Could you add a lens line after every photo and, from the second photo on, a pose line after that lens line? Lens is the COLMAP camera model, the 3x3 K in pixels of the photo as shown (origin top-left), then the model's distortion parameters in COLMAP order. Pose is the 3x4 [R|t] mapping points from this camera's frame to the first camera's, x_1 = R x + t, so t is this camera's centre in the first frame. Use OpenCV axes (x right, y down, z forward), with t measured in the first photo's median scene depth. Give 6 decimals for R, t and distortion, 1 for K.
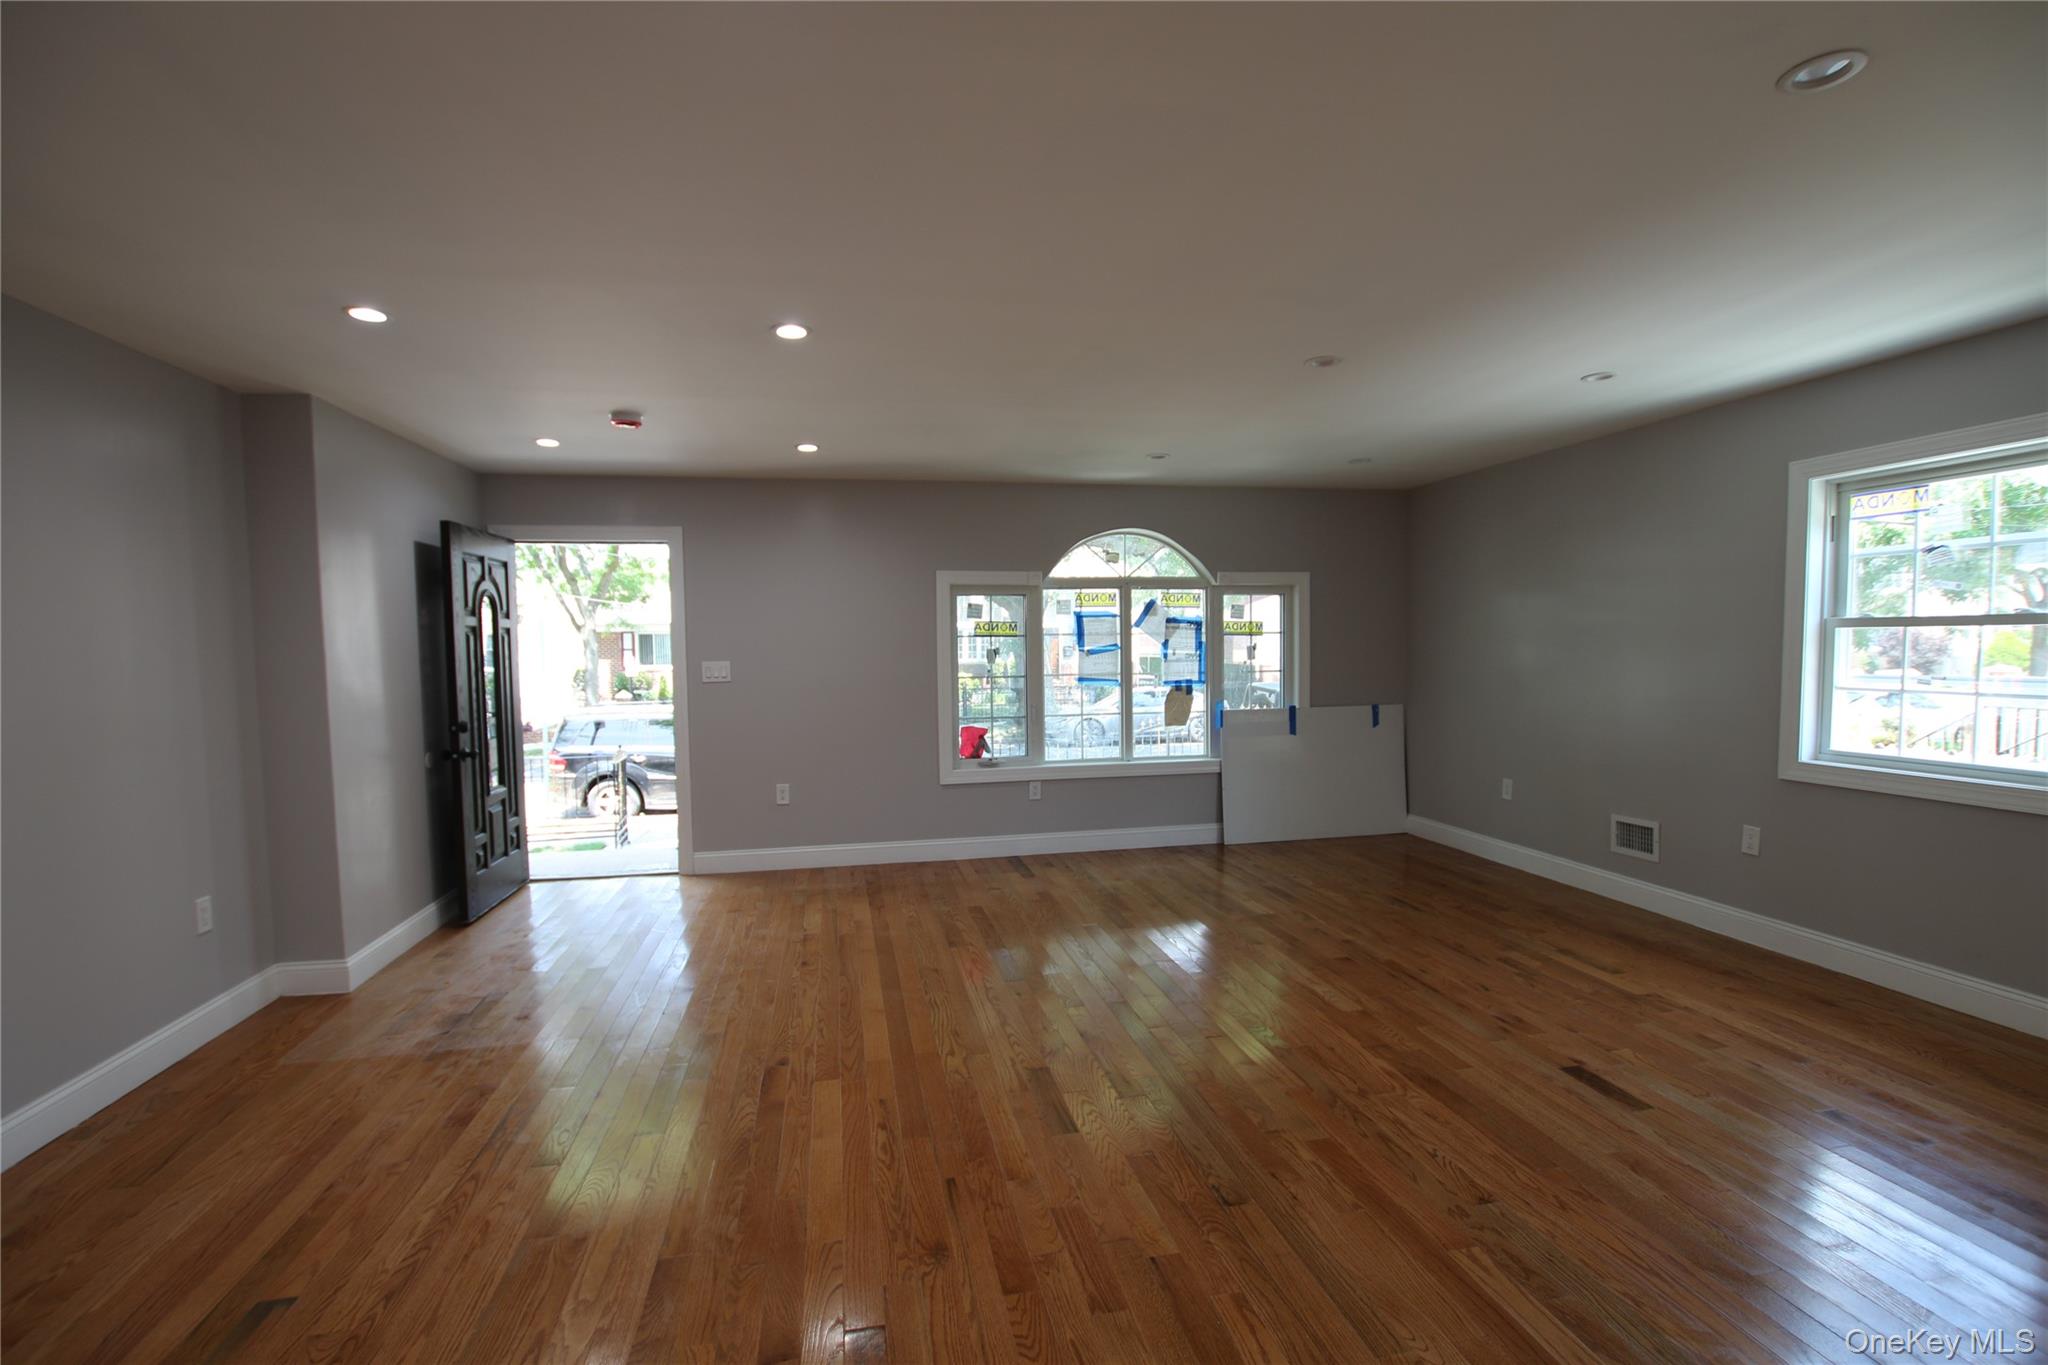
lens RADIAL K [[941.7, 0, 1017.8], [0, 941.7, 704.0], [0, 0, 1]] dist [-0.033824, 0.006001]
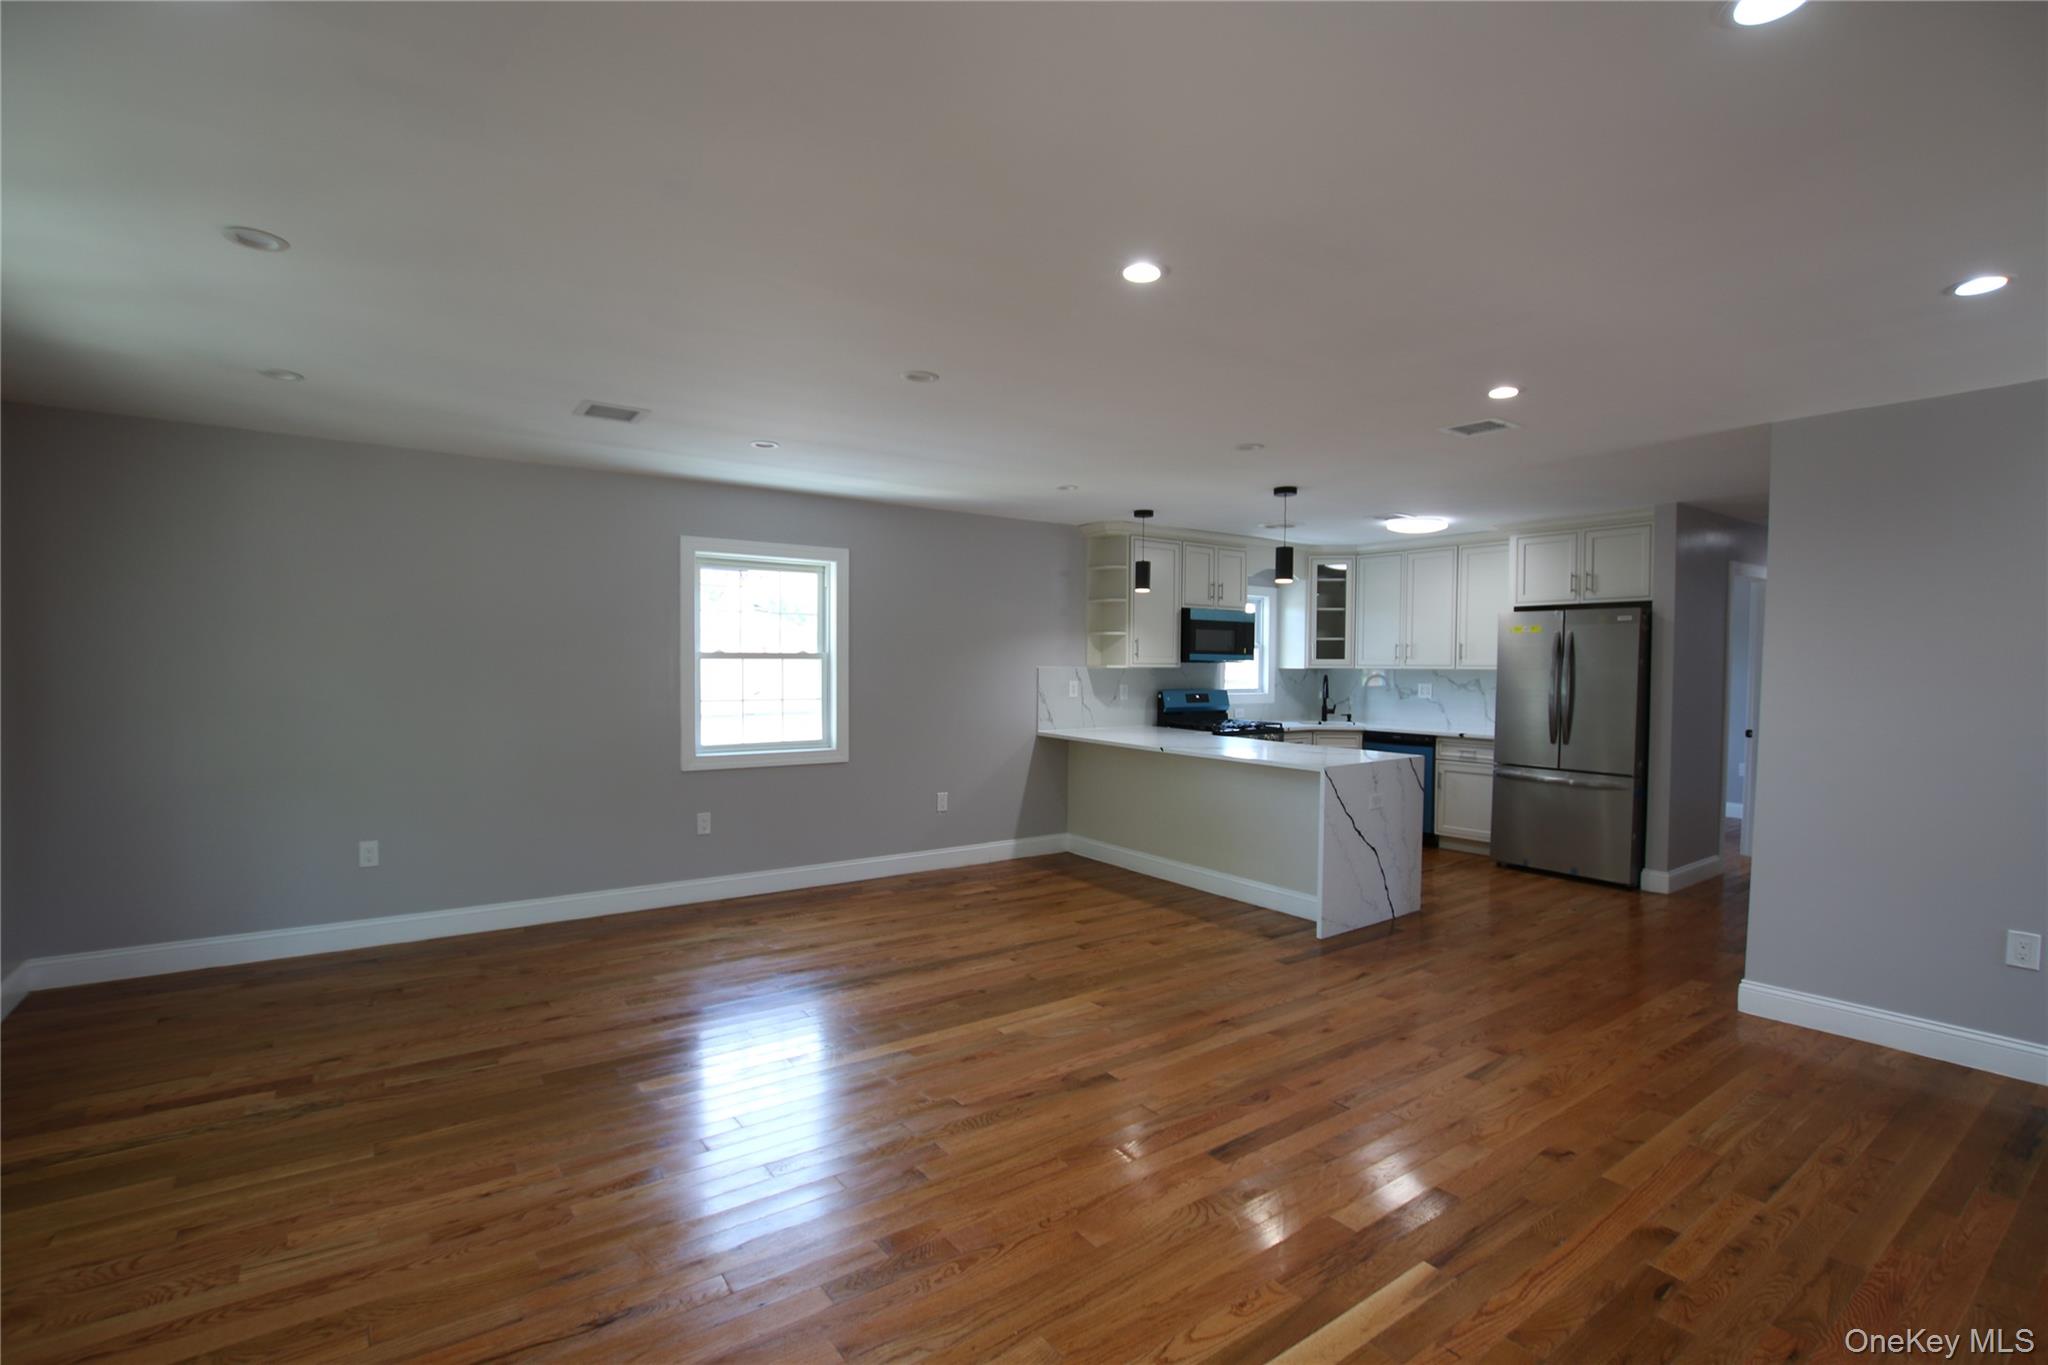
lens RADIAL K [[941.7, 0, 1028.7], [0, 941.7, 693.6], [0, 0, 1]] dist [-0.033824, 0.006001]
pose [[-0.420966, -0.018898, 0.906880, -0.423828], [0.051634, 0.997663, 0.044758, -0.045233], [-0.905606, 0.065668, -0.419006, 0.765484]]
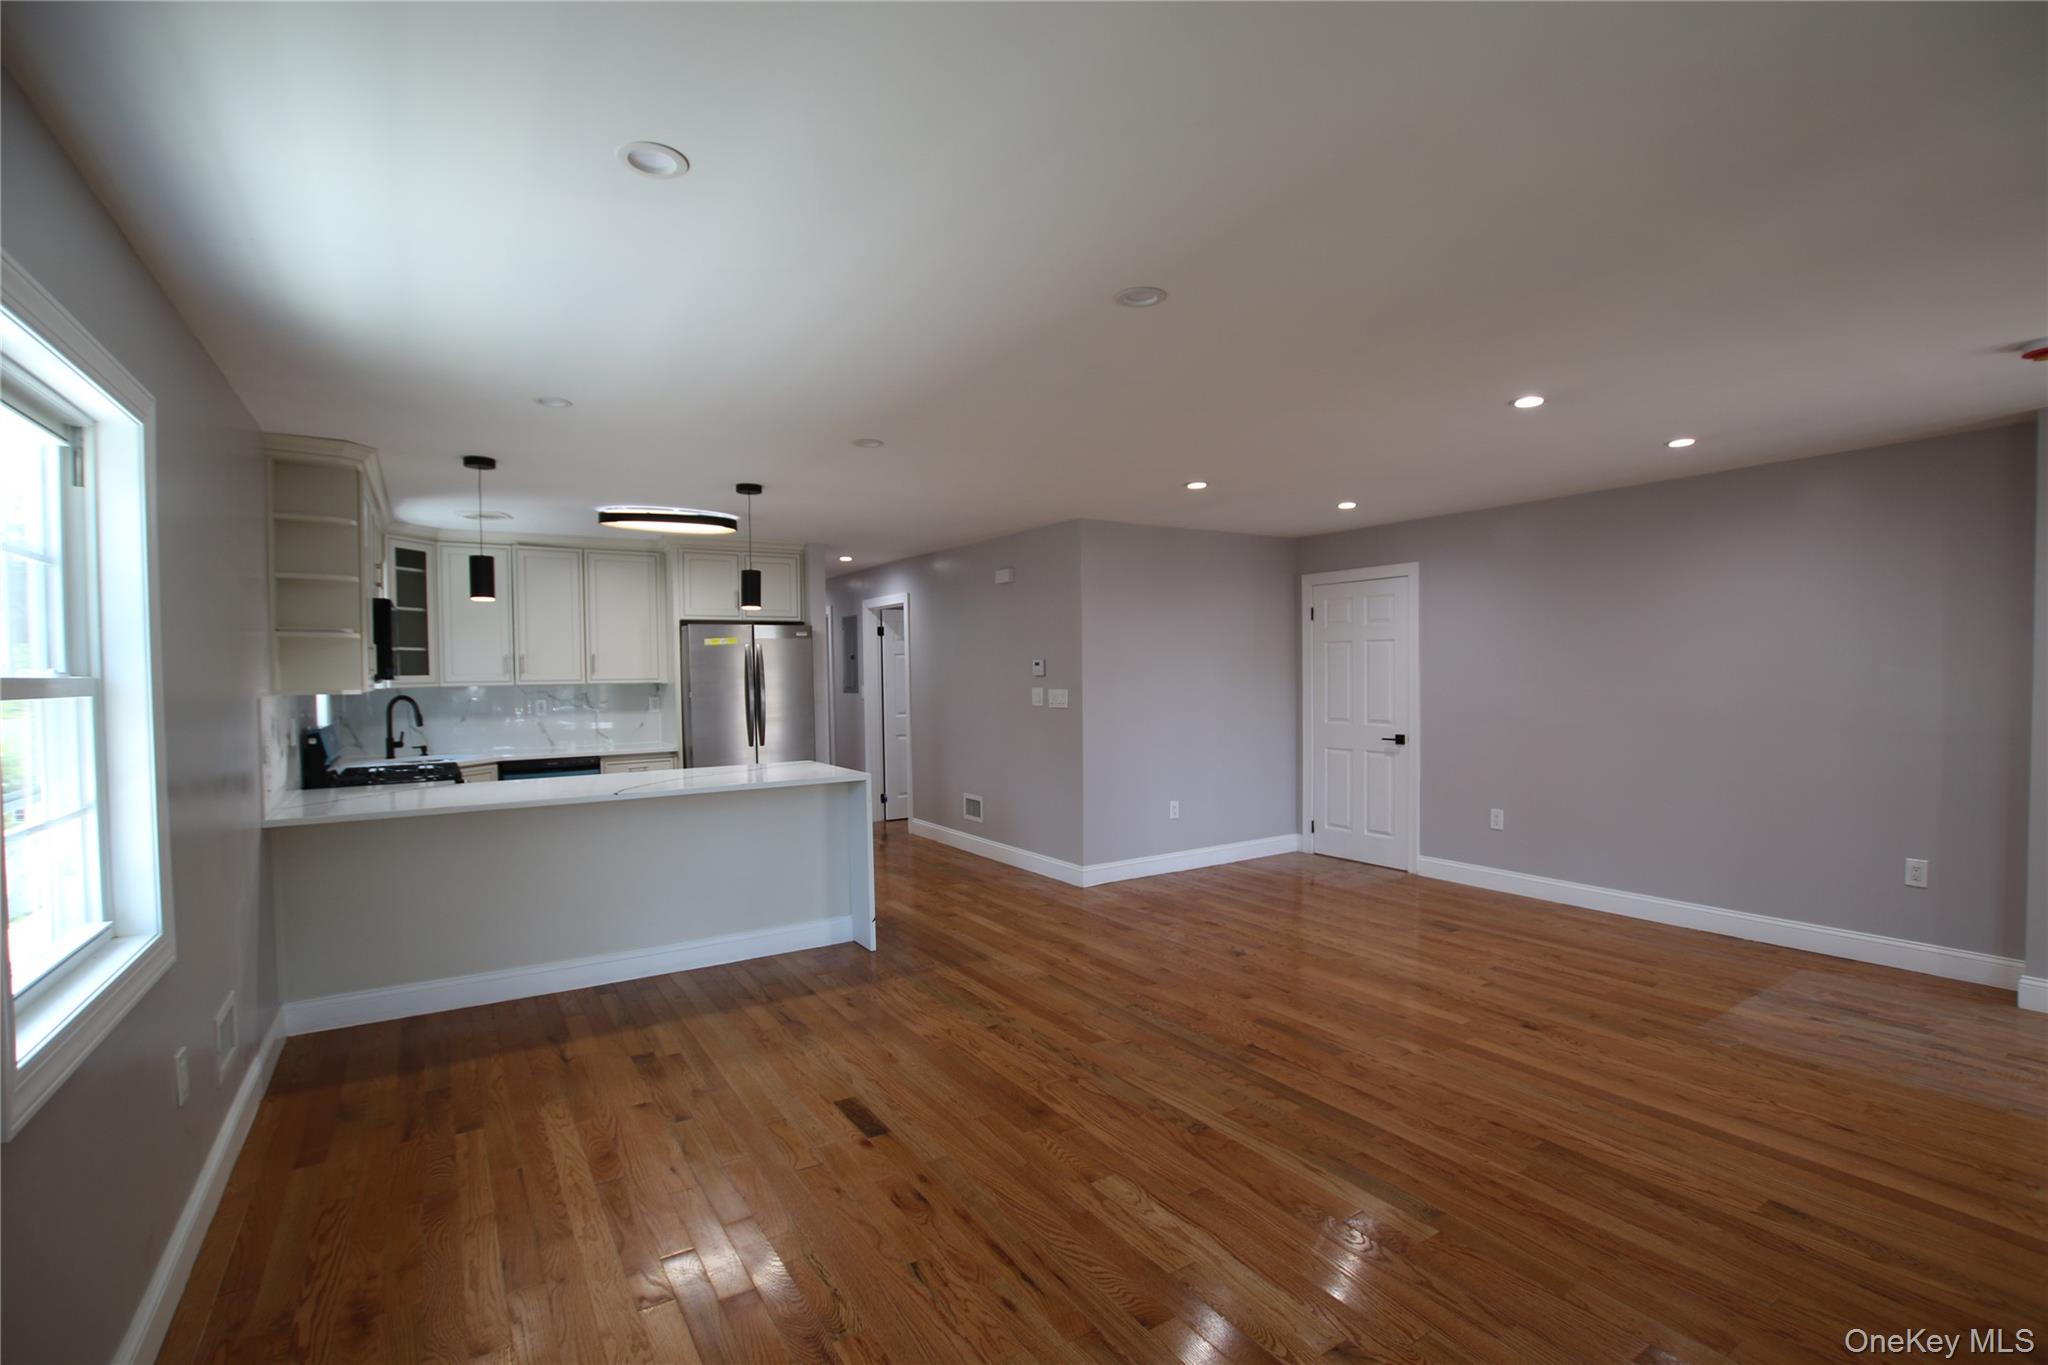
lens RADIAL K [[941.7, 0, 1020.5], [0, 941.7, 700.7], [0, 0, 1]] dist [-0.033824, 0.006001]
pose [[-0.931894, 0.040120, -0.360505, 0.409152], [0.006367, 0.995520, 0.094332, -0.076579], [0.362675, 0.085612, -0.927975, 0.991520]]
